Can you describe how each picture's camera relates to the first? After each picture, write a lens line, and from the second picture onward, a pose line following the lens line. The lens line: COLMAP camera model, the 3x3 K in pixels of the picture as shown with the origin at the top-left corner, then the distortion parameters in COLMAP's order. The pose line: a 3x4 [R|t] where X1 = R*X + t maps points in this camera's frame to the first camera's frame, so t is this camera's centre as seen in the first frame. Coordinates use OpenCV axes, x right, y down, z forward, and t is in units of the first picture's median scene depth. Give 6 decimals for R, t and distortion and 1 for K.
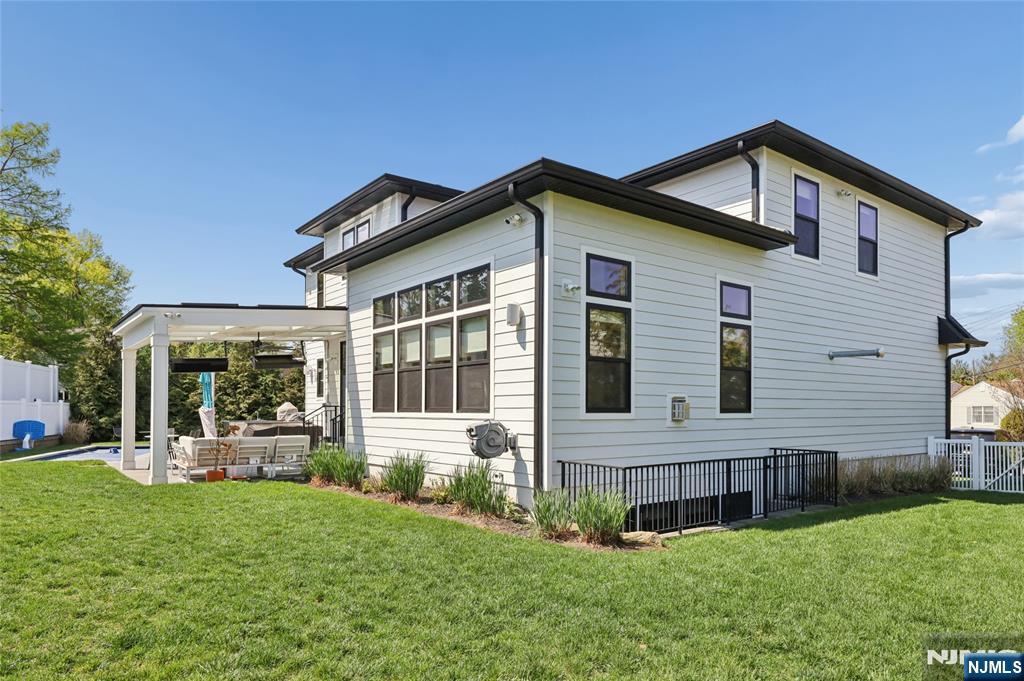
lens RADIAL K [[651.5, 0, 511.2], [0, 651.5, 401.1], [0, 0, 1]] dist [-0.011701, -0.001987]
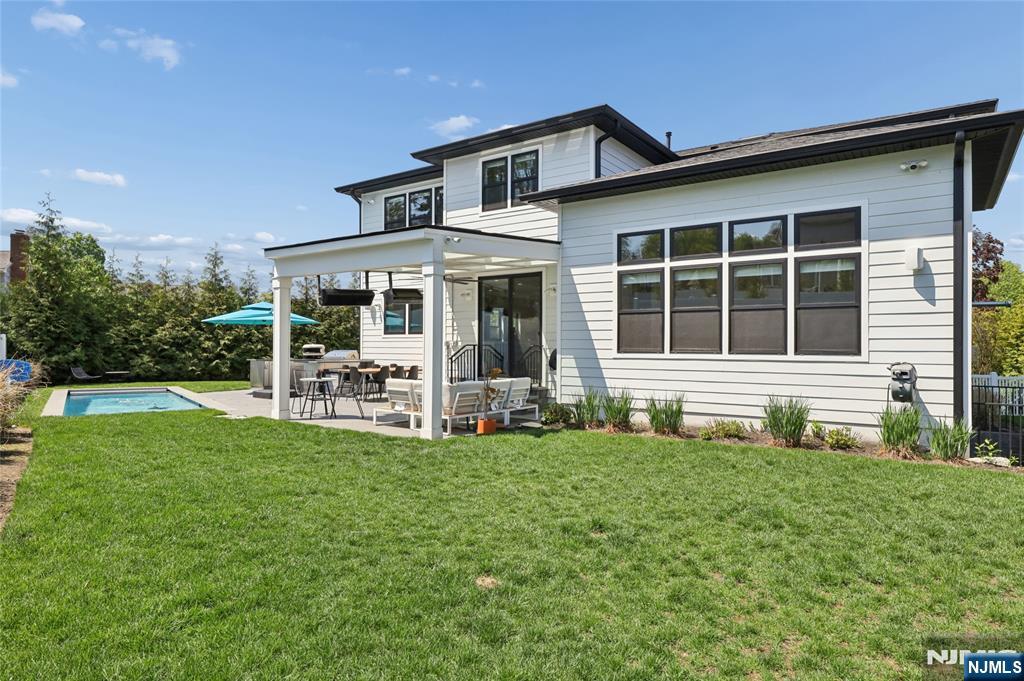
lens RADIAL K [[610.9, 0, 511.7], [0, 610.9, 344.9], [0, 0, 1]] dist [-0.022224, -0.000555]
pose [[0.954808, 0.005328, 0.297177, -0.610865], [-0.008763, 0.999909, 0.010229, -0.002543], [-0.297095, -0.012371, 0.954768, 0.189174]]
